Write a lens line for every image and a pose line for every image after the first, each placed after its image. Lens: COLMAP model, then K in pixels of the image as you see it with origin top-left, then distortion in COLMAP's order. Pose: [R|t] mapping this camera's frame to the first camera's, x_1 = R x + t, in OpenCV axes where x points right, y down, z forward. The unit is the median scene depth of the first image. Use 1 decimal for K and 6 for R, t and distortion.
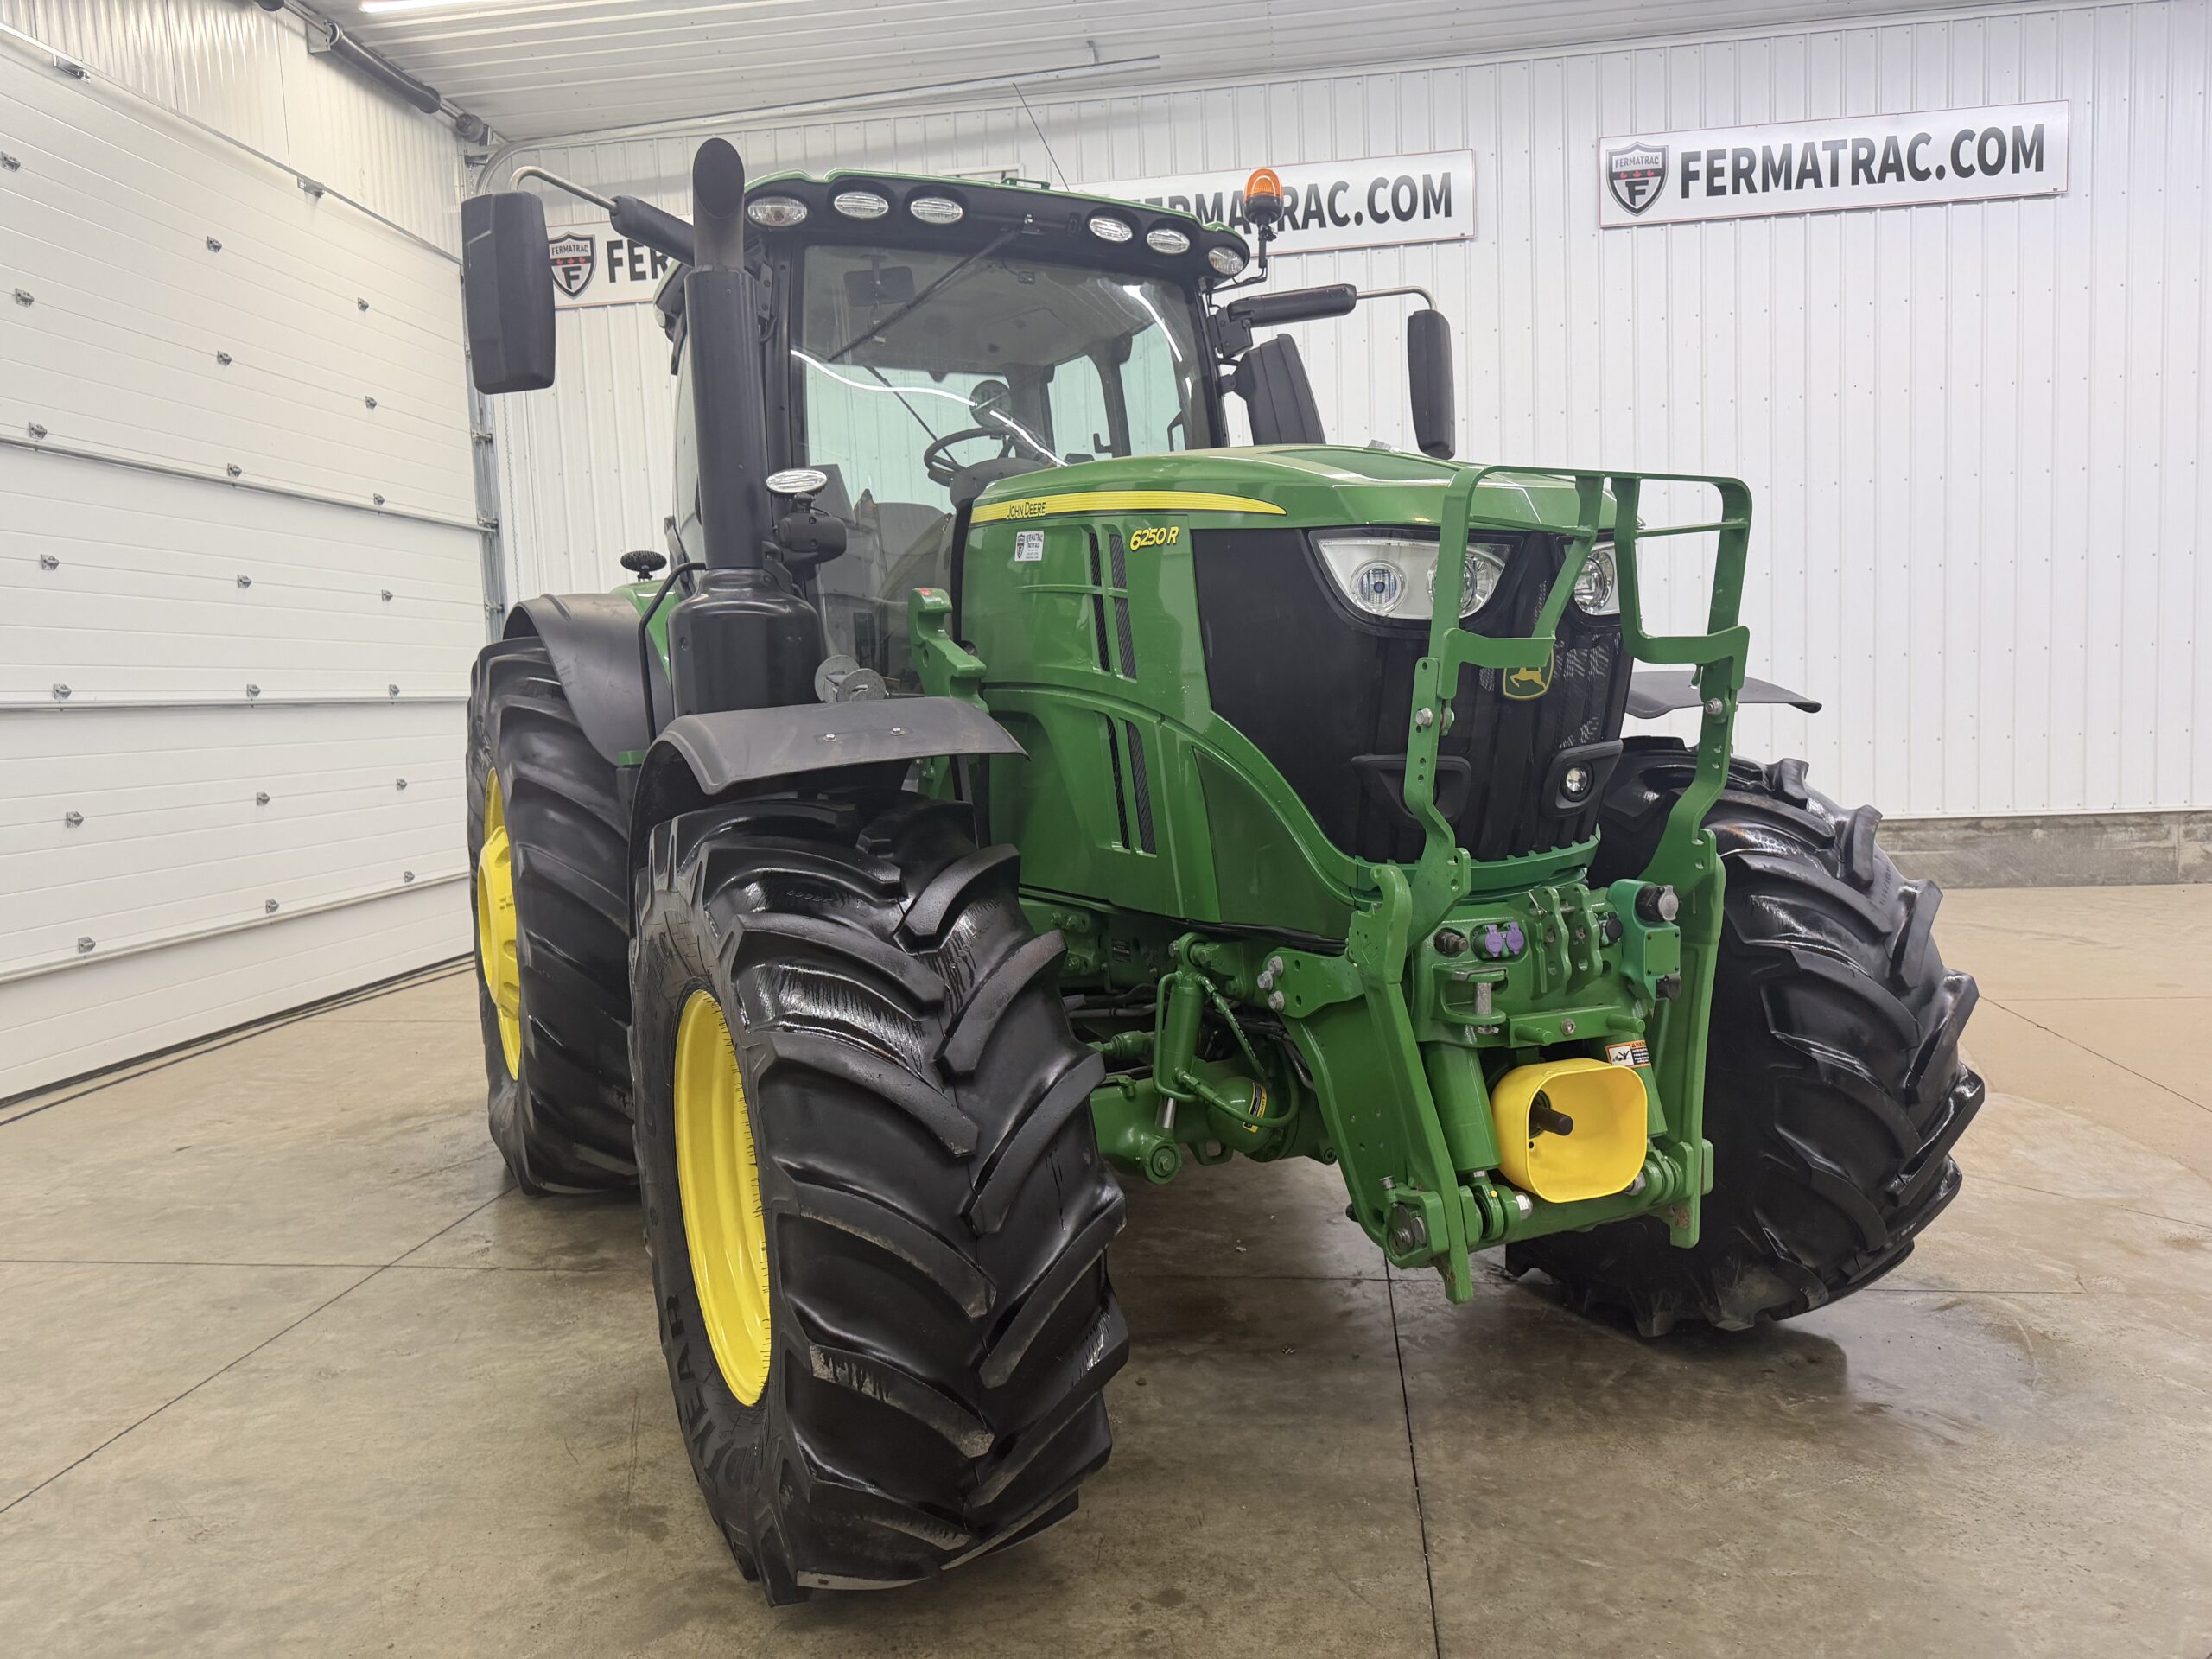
lens RADIAL K [[1564.1, 0, 1096.9], [0, 1564.1, 832.8], [0, 0, 1]] dist [0.024271, -0.024753]
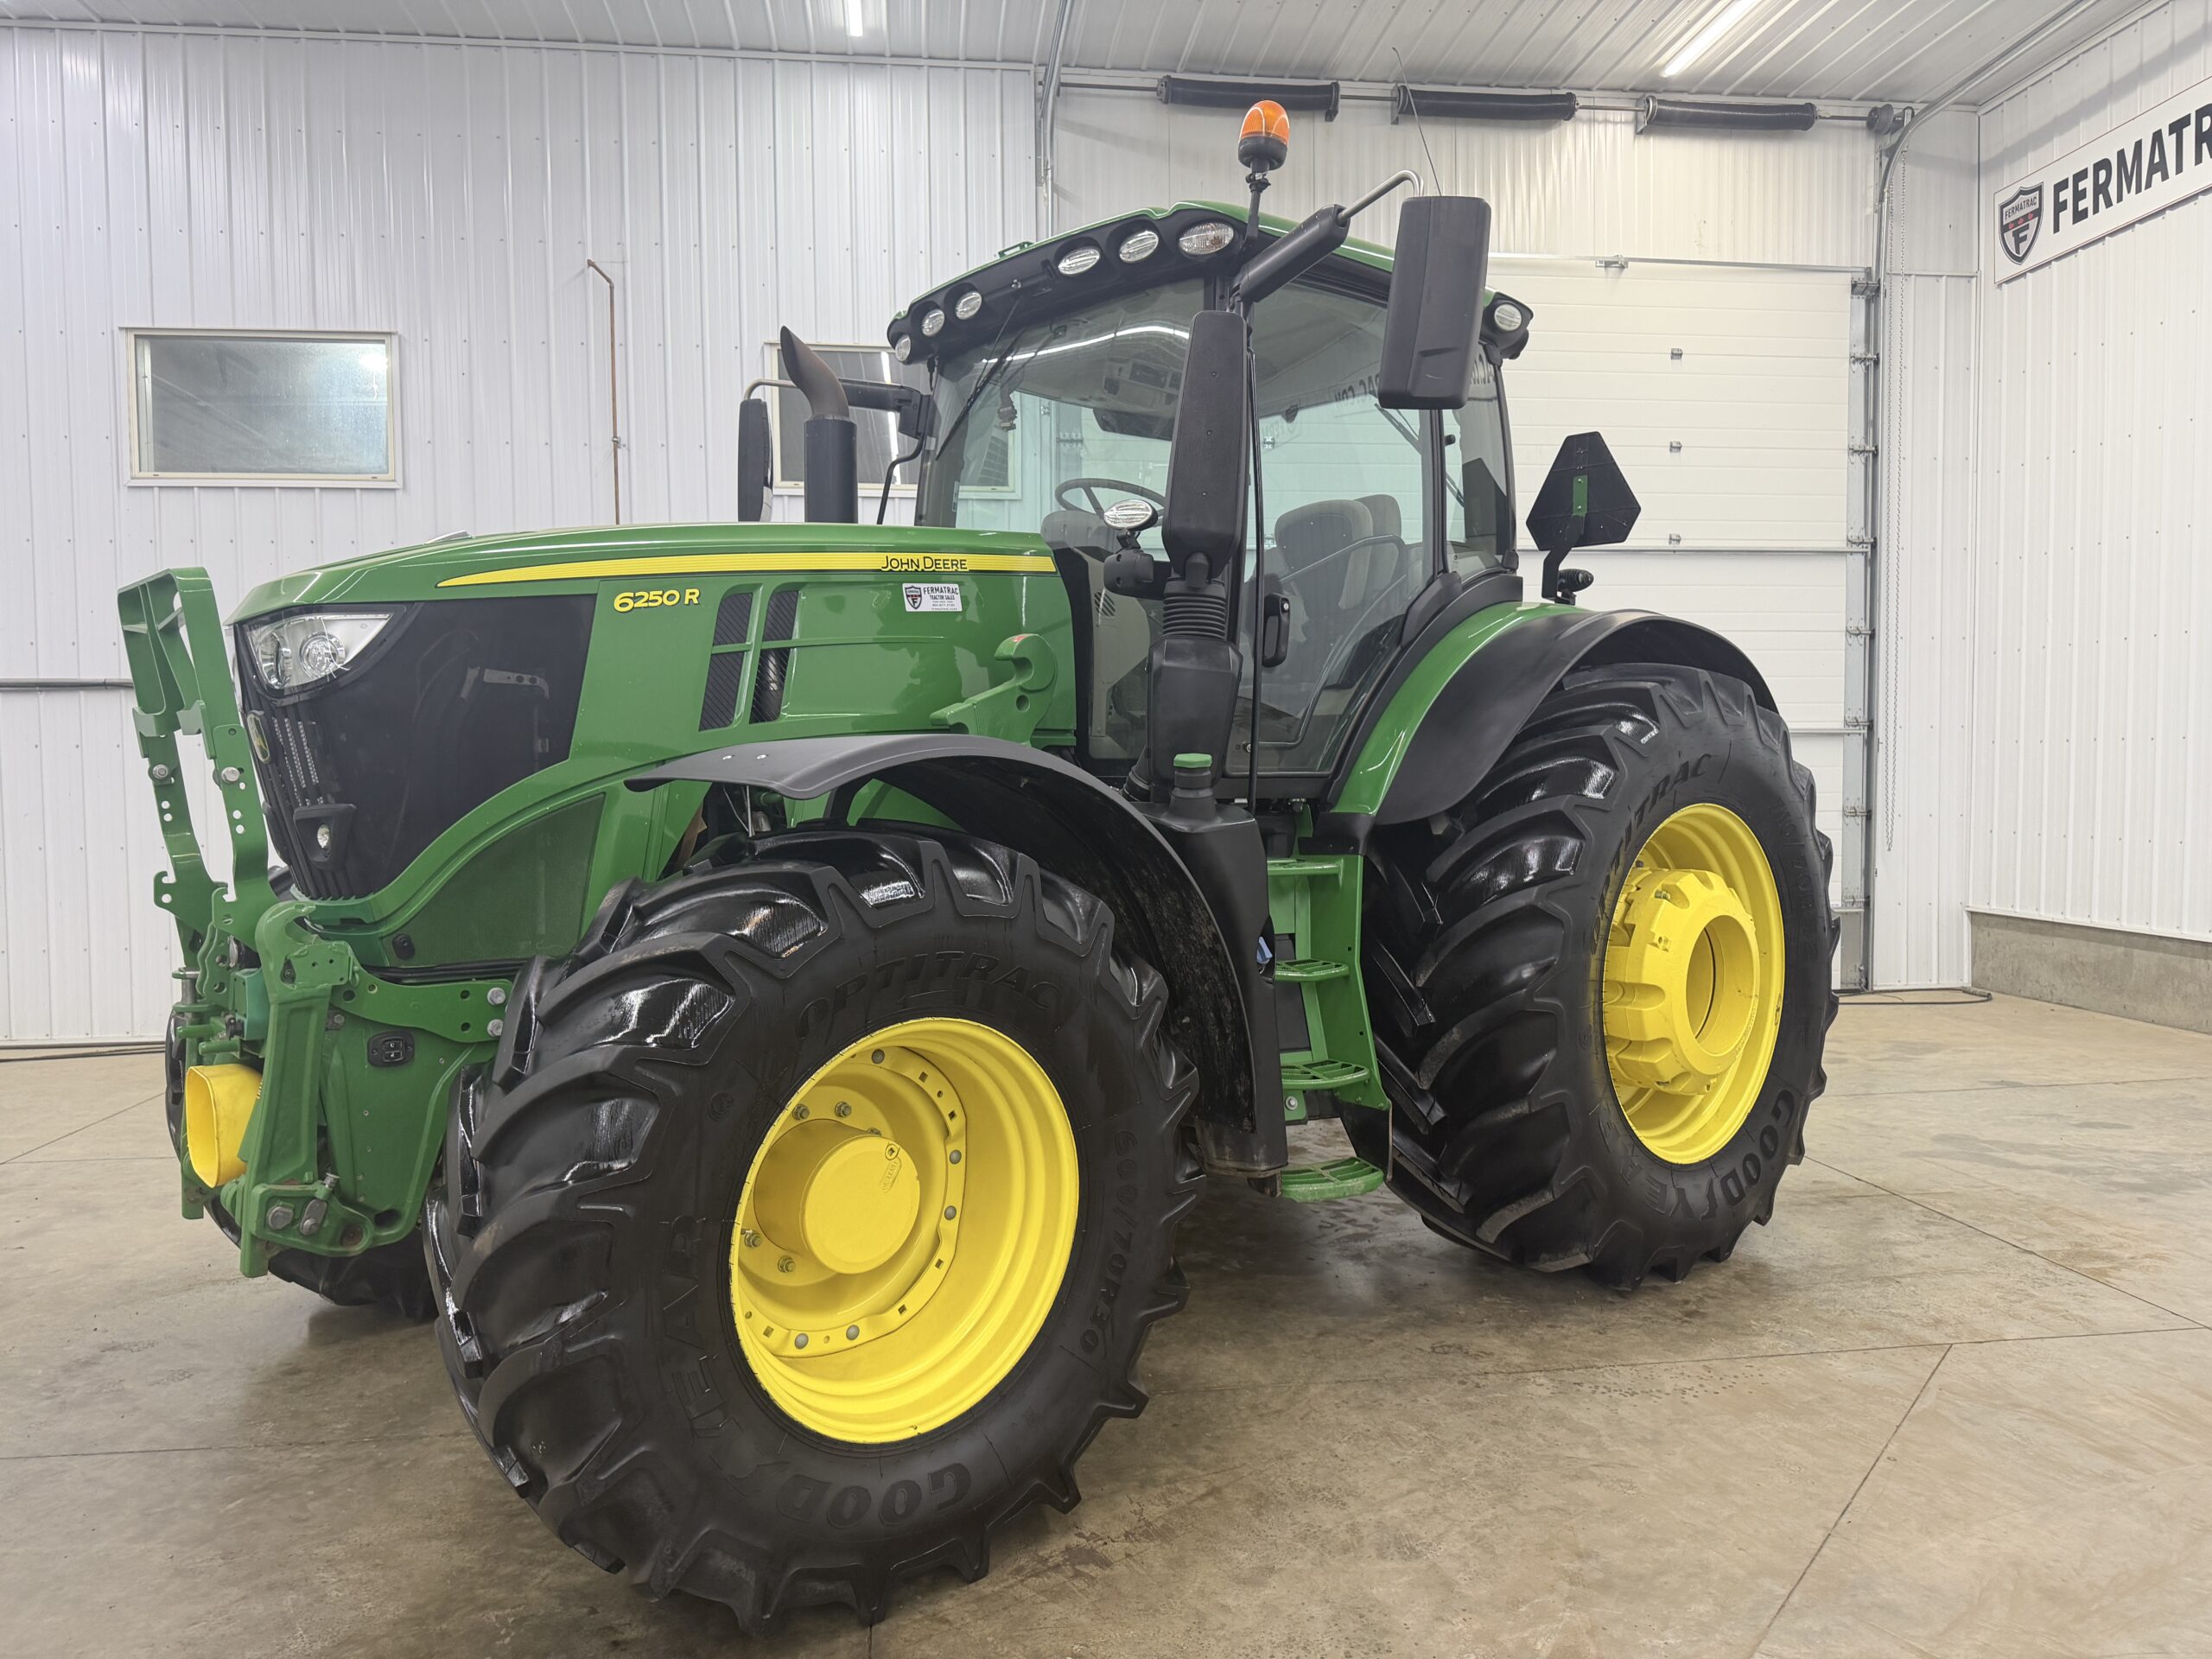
lens RADIAL K [[1564.1, 0, 1107.1], [0, 1564.1, 836.6], [0, 0, 1]] dist [0.024271, -0.024753]
pose [[0.254035, 0.079729, -0.963903, 1.012428], [-0.087032, 0.994438, 0.059317, -0.098897], [0.963271, 0.068822, 0.259561, 0.833614]]
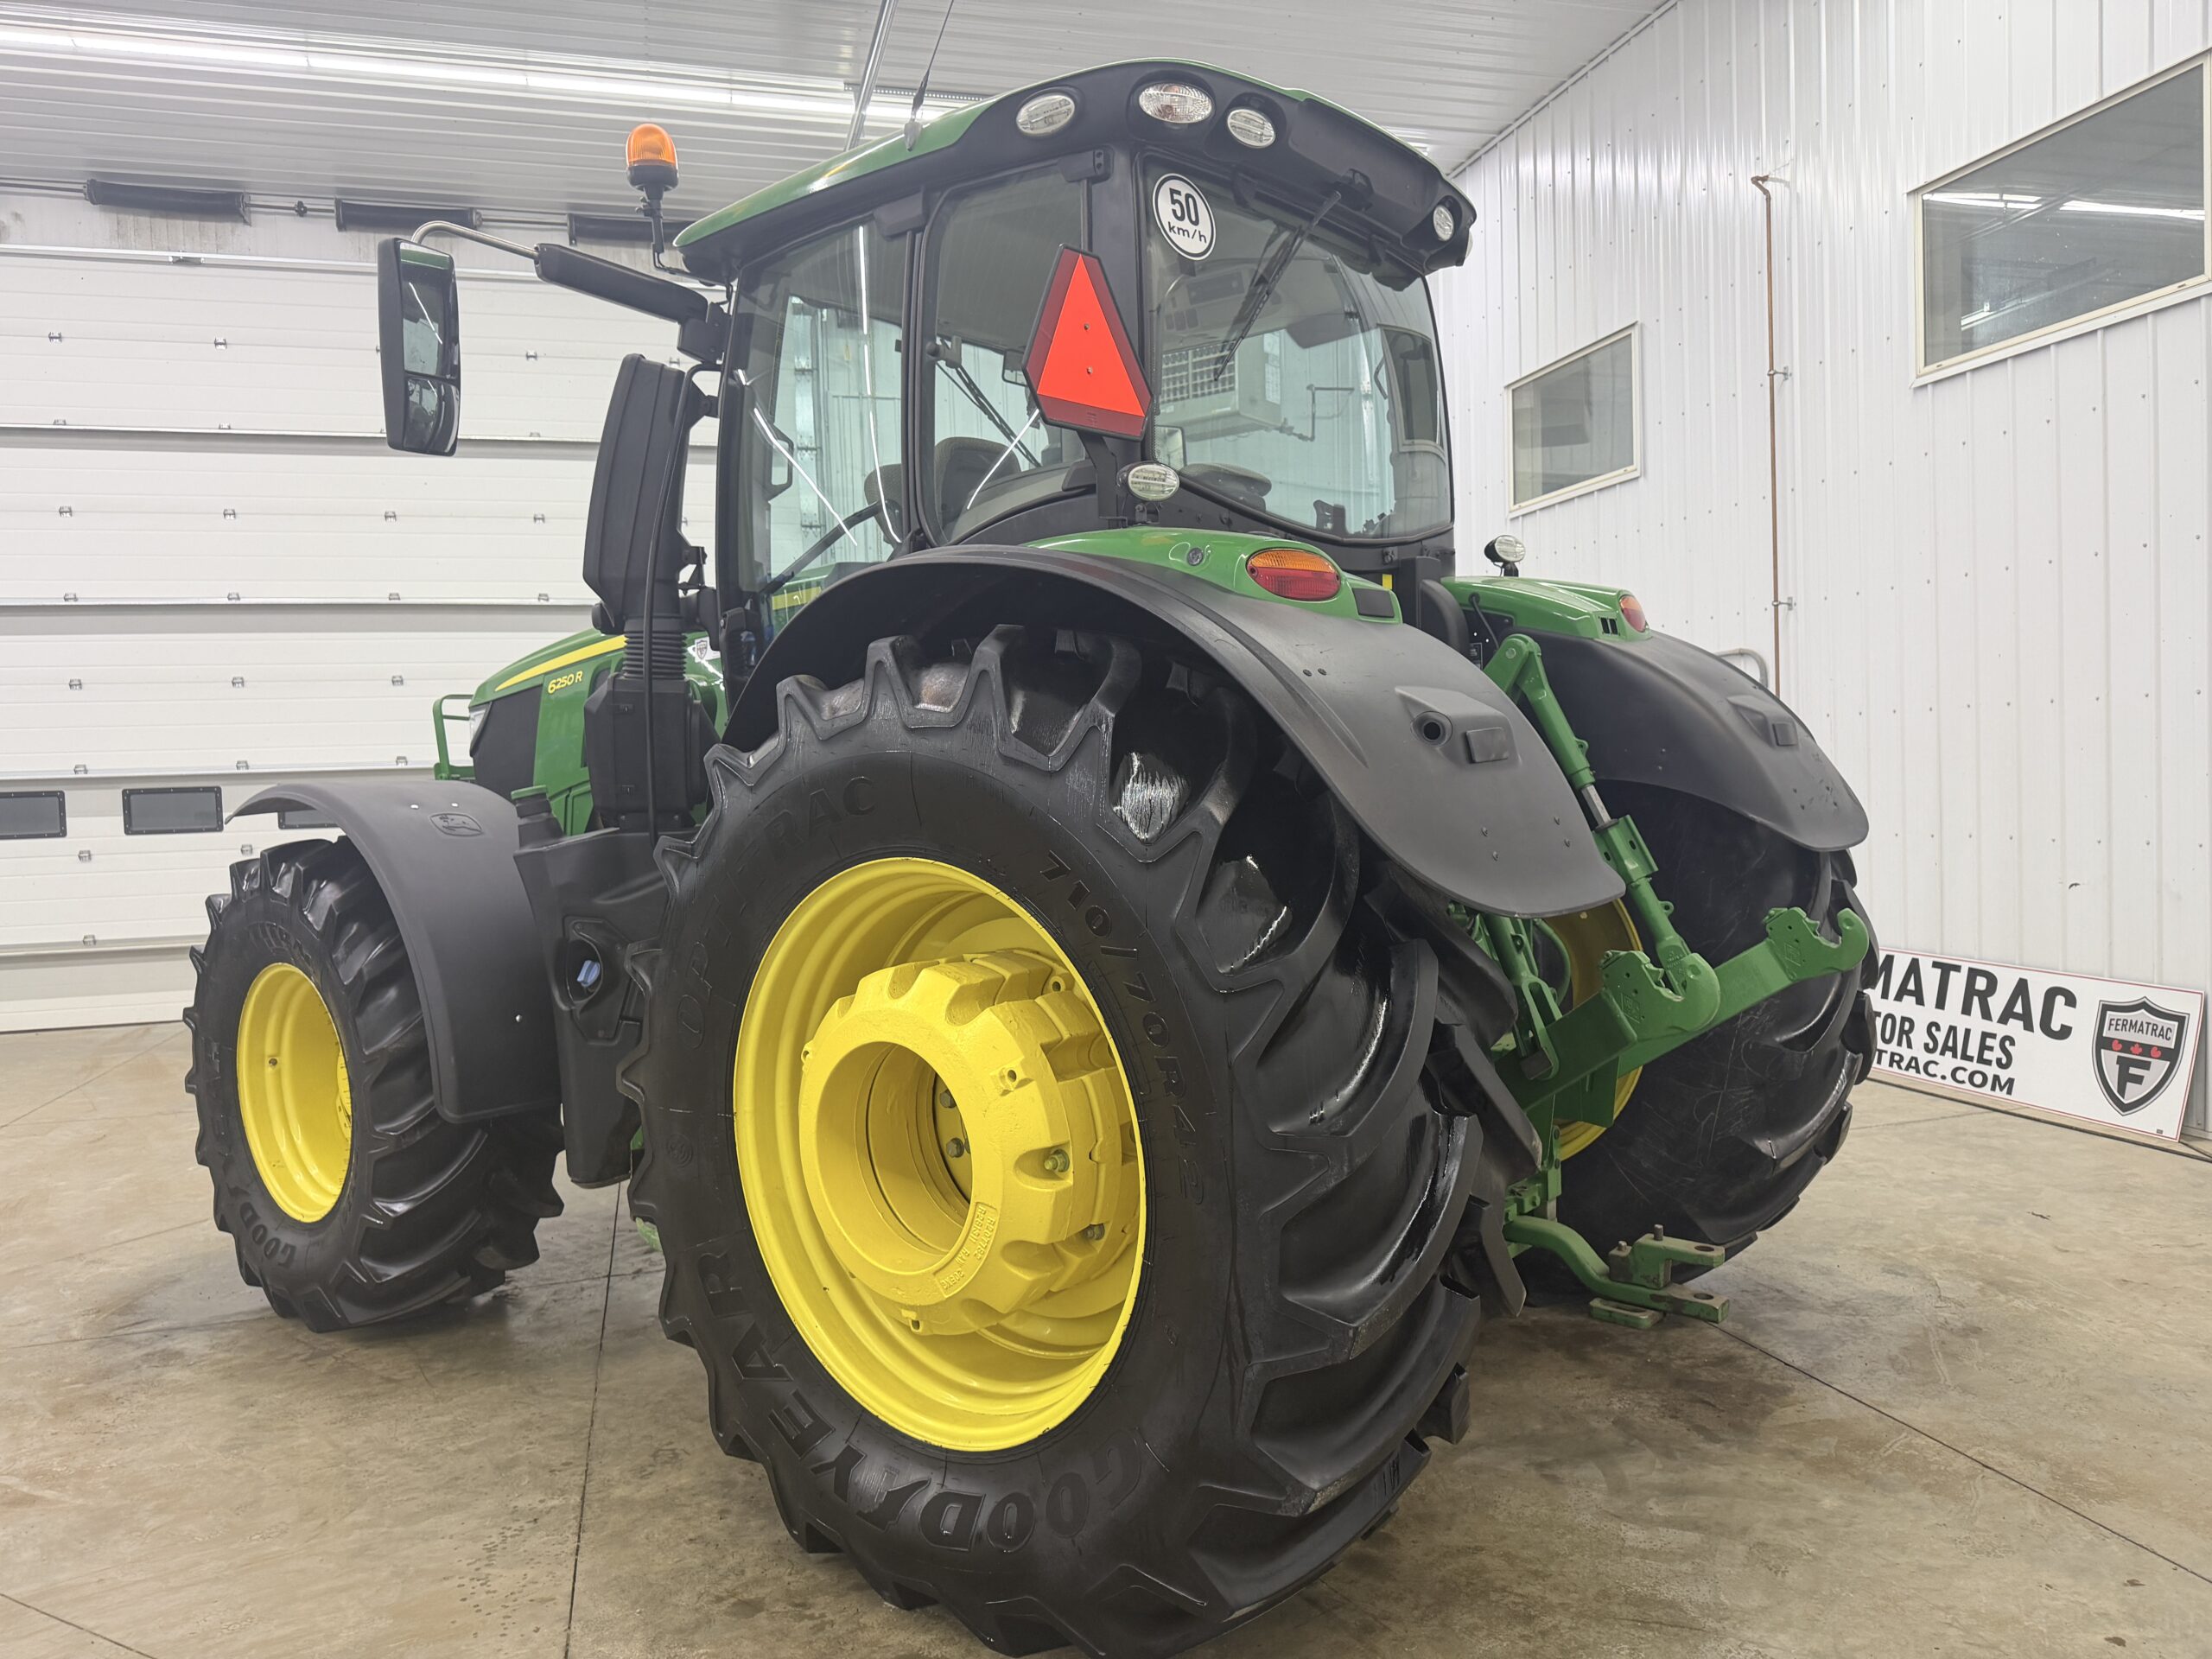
lens RADIAL K [[1564.1, 0, 1105.7], [0, 1564.1, 830.7], [0, 0, 1]] dist [0.024271, -0.024753]
pose [[-0.914597, 0.085945, -0.395128, 0.272121], [0.035060, 0.990327, 0.134254, -0.187408], [0.402844, 0.108935, -0.908763, 2.106744]]
